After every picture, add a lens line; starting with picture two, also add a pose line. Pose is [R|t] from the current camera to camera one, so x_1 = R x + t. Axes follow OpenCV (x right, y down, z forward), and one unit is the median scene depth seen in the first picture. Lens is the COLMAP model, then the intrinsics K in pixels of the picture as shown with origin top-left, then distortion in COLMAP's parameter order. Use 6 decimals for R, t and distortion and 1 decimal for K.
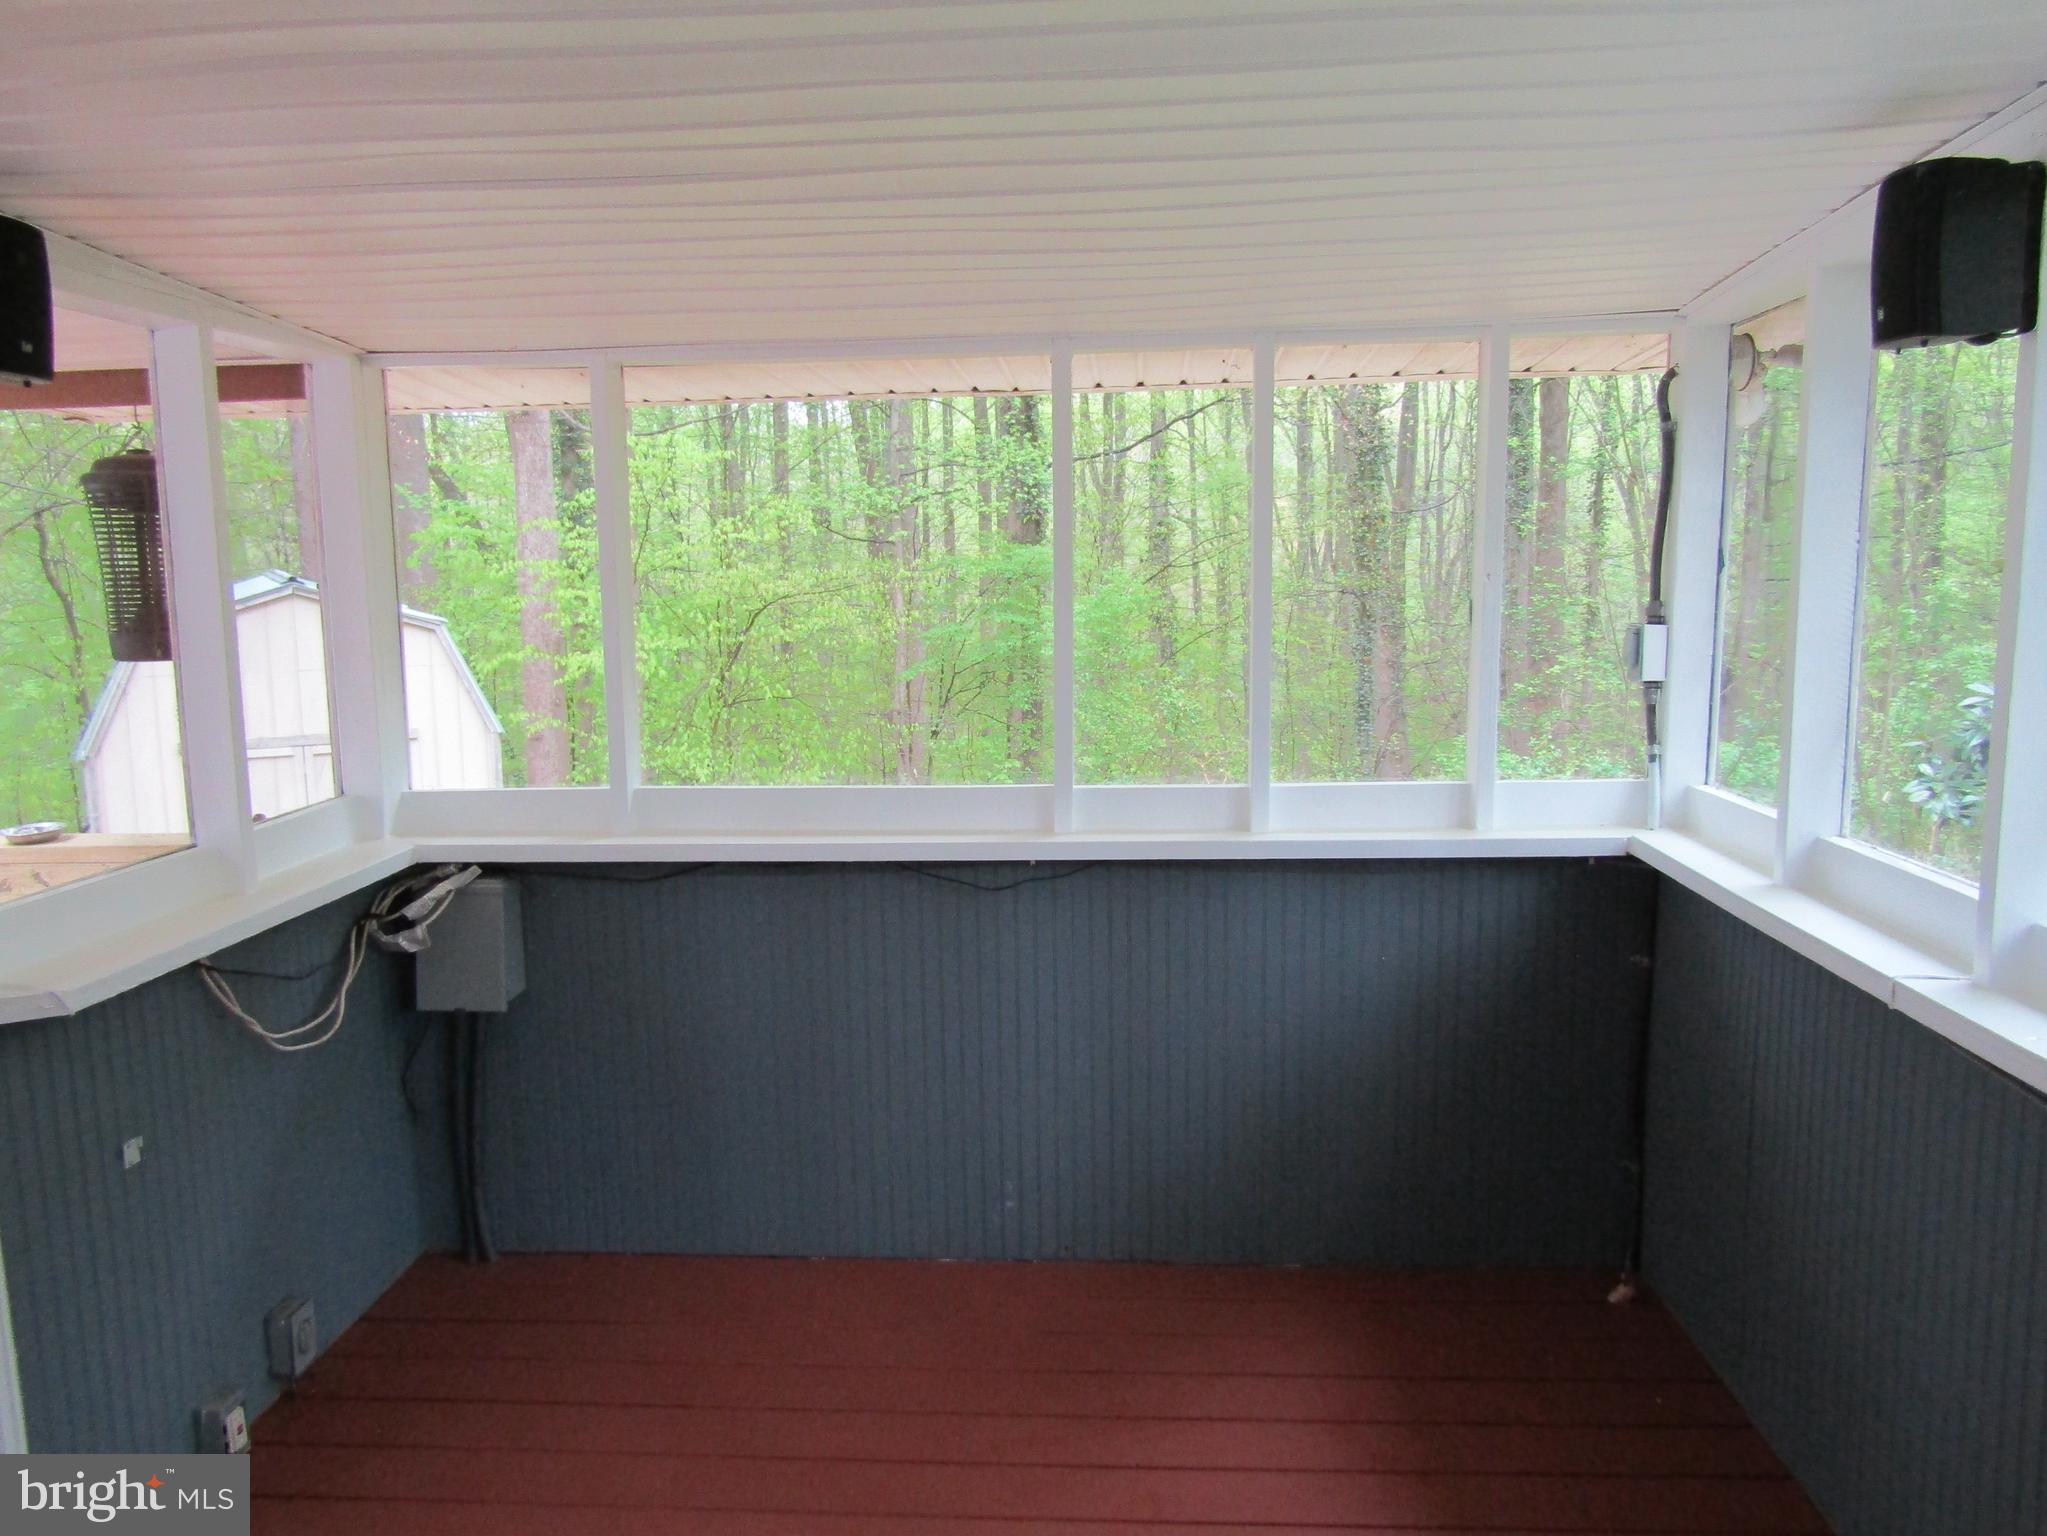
lens RADIAL K [[1455.8, 0, 1023.5], [0, 1455.8, 768.0], [0, 0, 1]] dist [-0.012735, -0.002566]
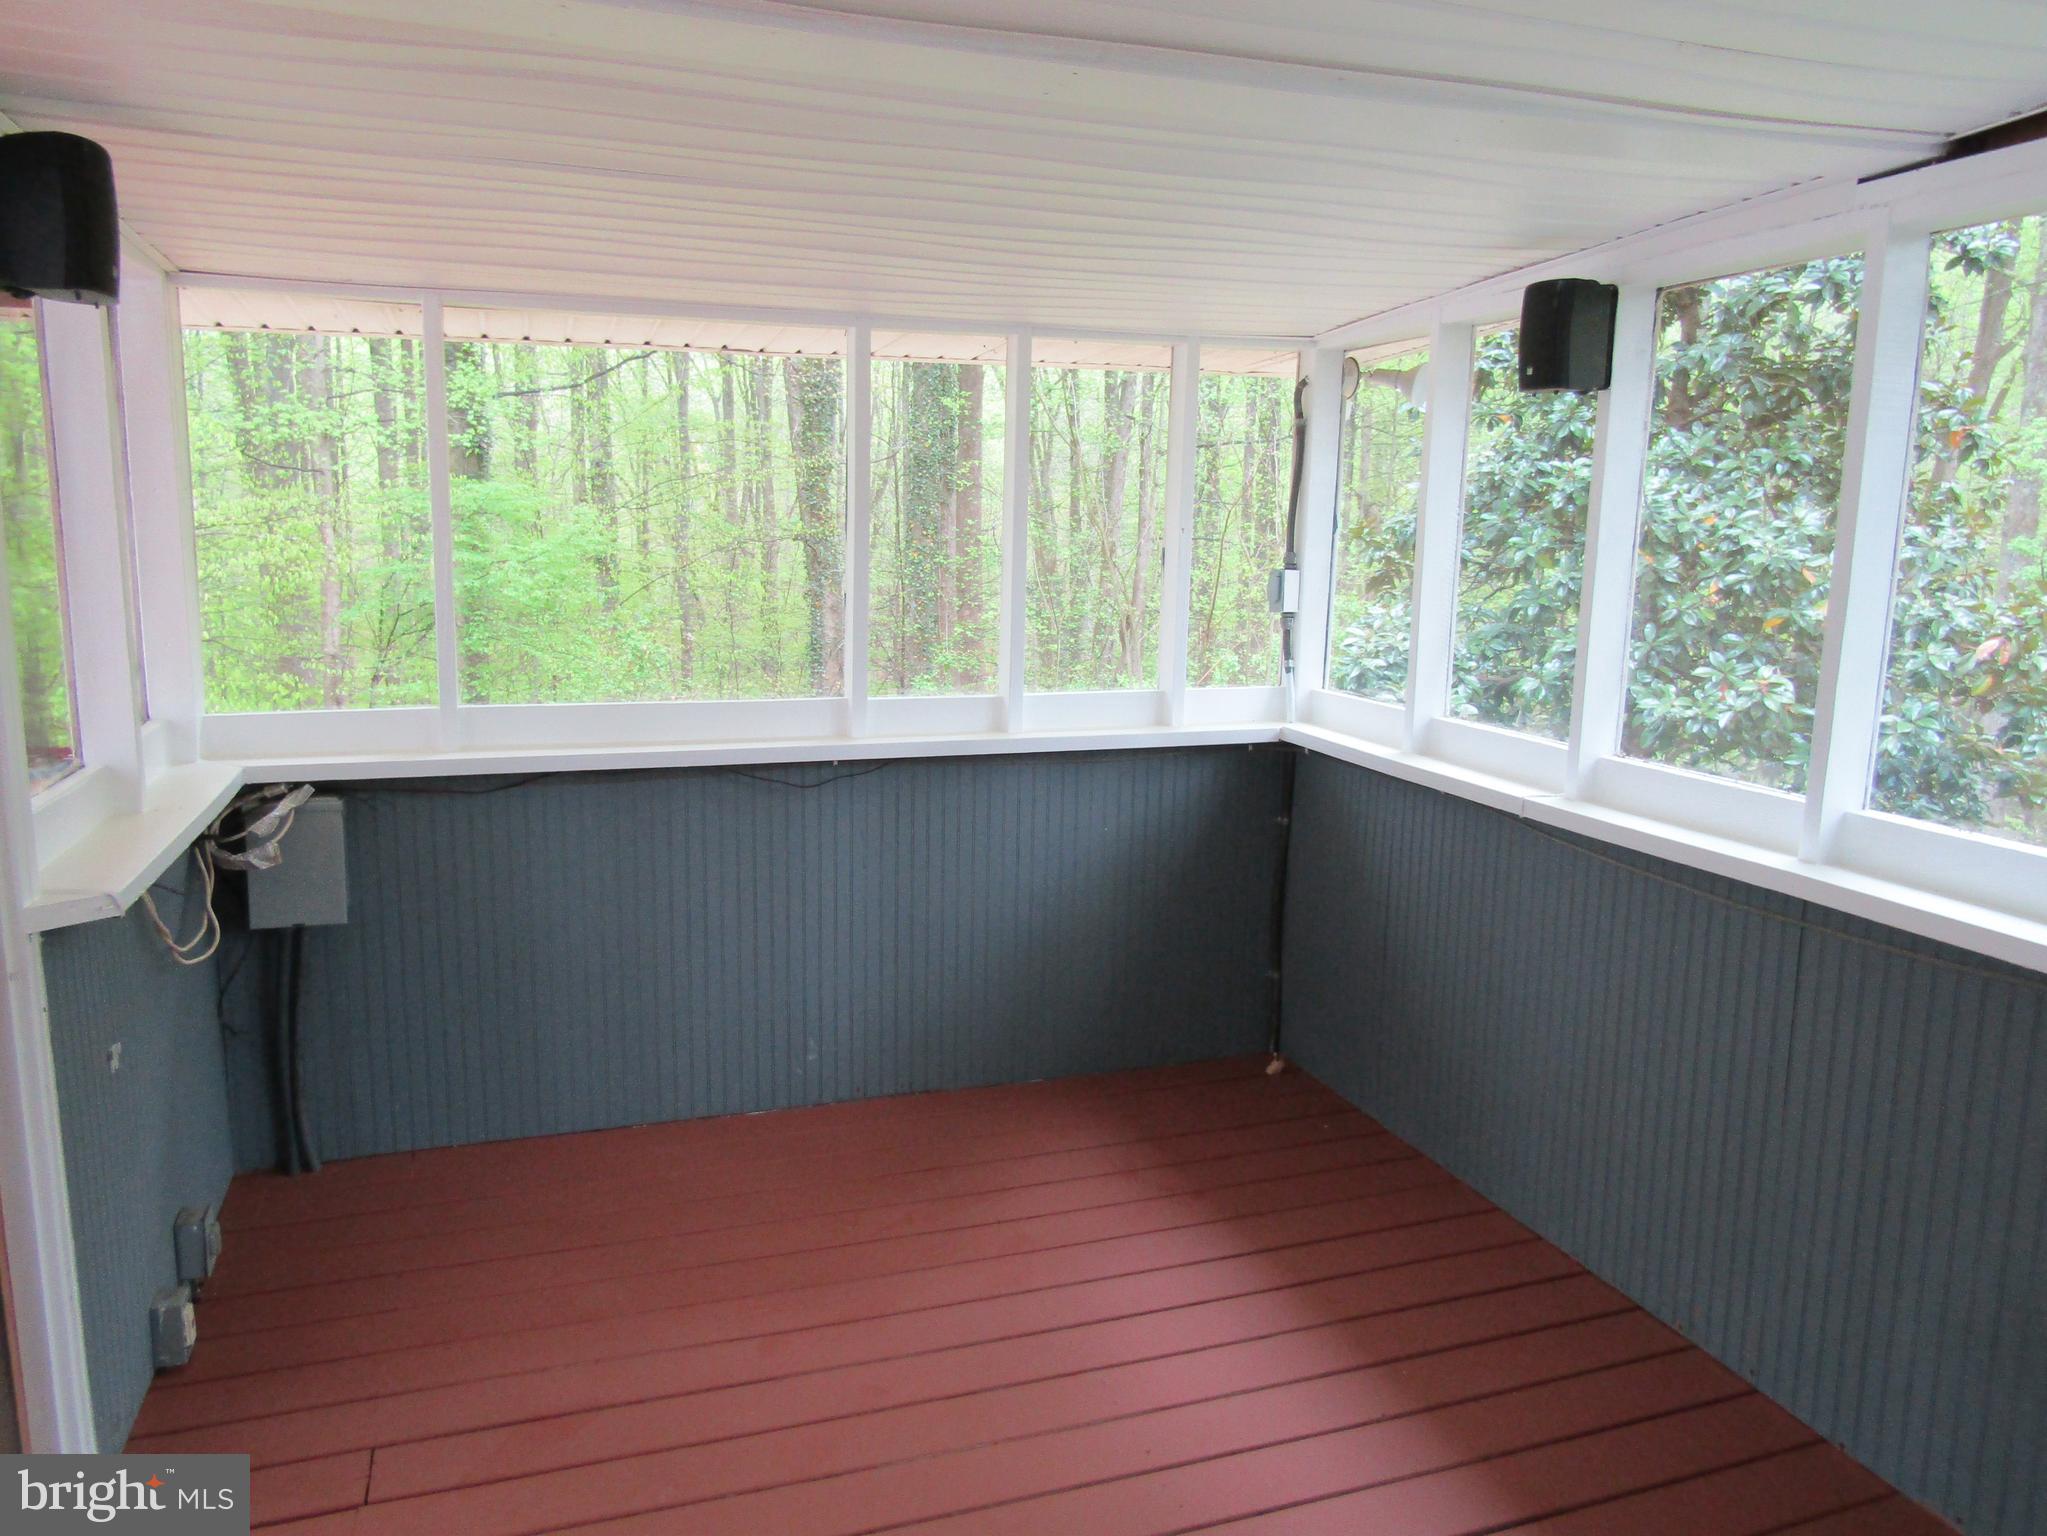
lens RADIAL K [[1455.8, 0, 1023.5], [0, 1455.8, 768.0], [0, 0, 1]] dist [-0.012735, -0.002566]
pose [[0.919733, -0.033995, 0.391070, -0.315251], [0.019698, 0.998985, 0.040513, 0.024124], [-0.392050, -0.029557, 0.919469, -0.142210]]
